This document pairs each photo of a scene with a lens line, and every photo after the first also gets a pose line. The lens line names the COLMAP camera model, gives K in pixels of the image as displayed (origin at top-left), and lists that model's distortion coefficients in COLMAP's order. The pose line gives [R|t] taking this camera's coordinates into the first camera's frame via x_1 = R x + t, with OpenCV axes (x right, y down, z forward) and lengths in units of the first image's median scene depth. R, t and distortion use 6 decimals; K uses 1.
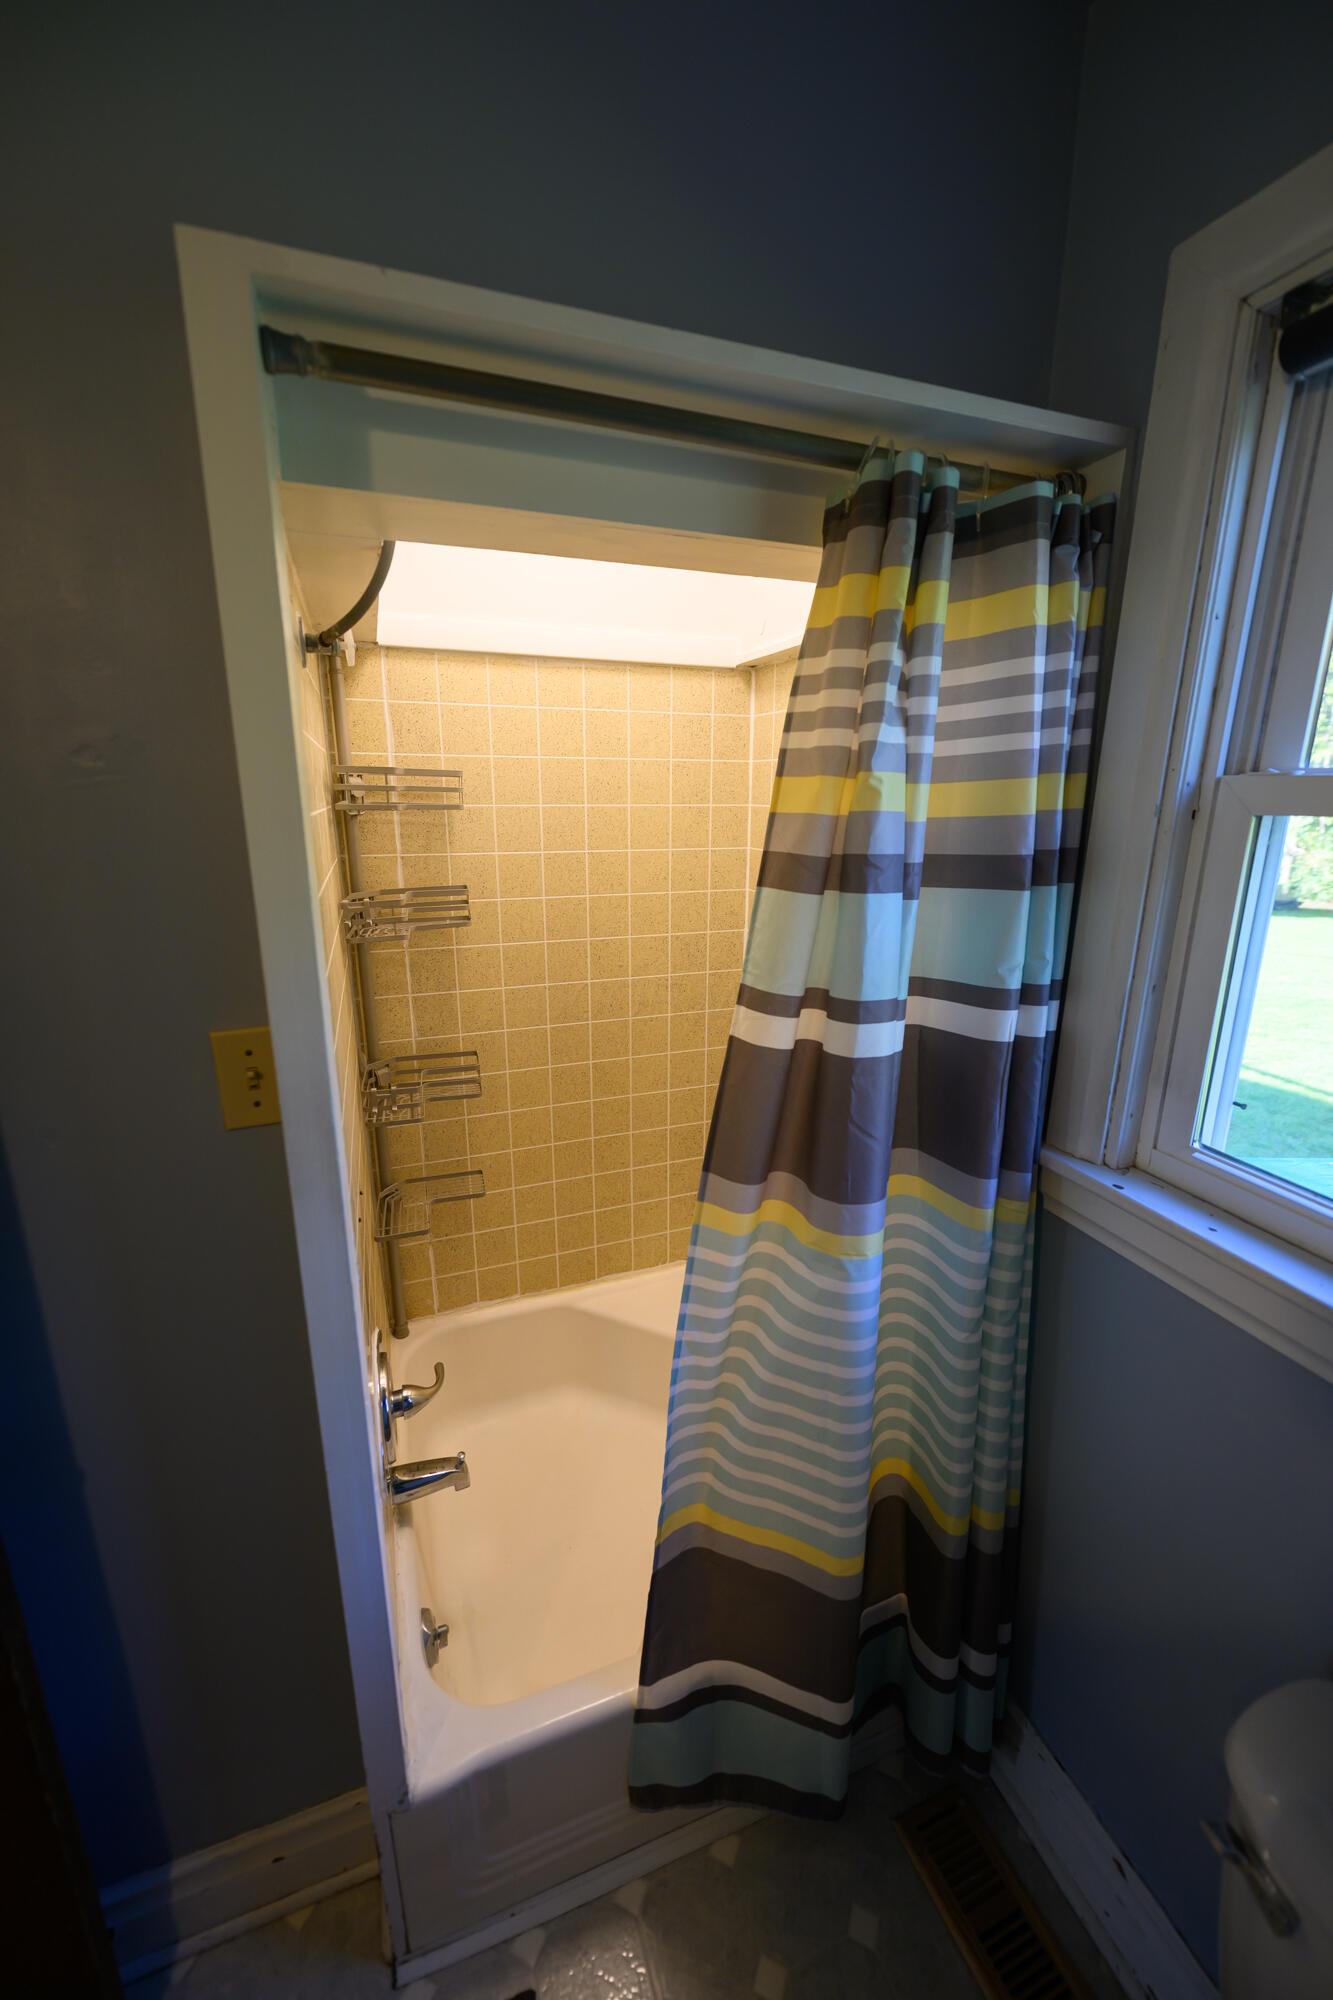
lens RADIAL K [[784.3, 0, 666.5], [0, 784.3, 1000.0], [0, 0, 1]] dist [0.000928, 0.000029]
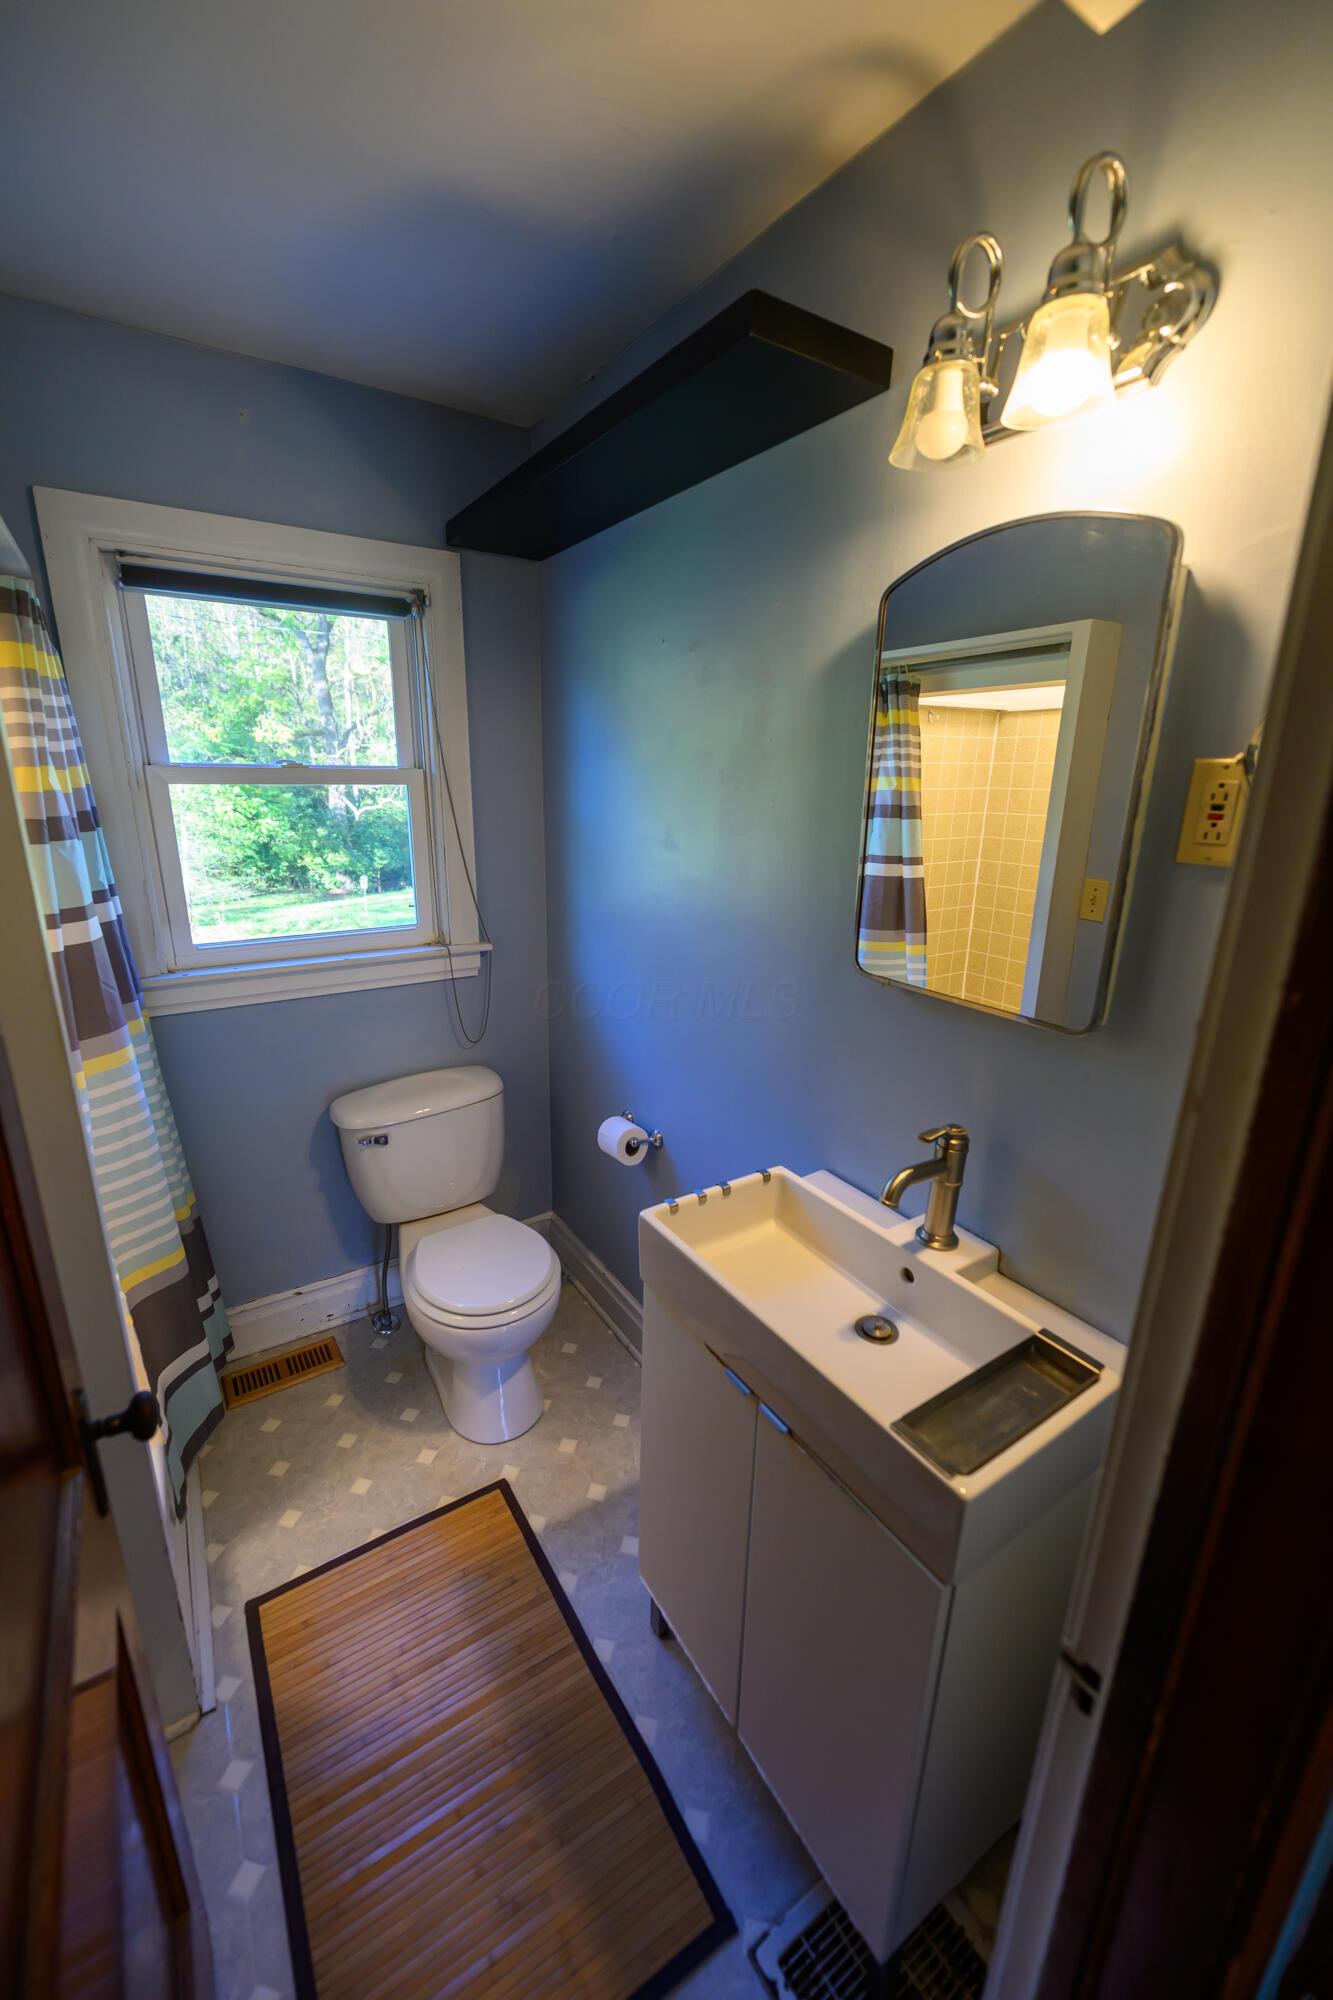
lens RADIAL K [[784.3, 0, 666.5], [0, 784.3, 1000.0], [0, 0, 1]] dist [0.000928, 0.000029]
pose [[-0.225148, -0.278216, 0.933758, -1.377052], [0.223288, 0.918125, 0.327398, -0.077957], [-0.948394, 0.282210, -0.144592, 0.145547]]
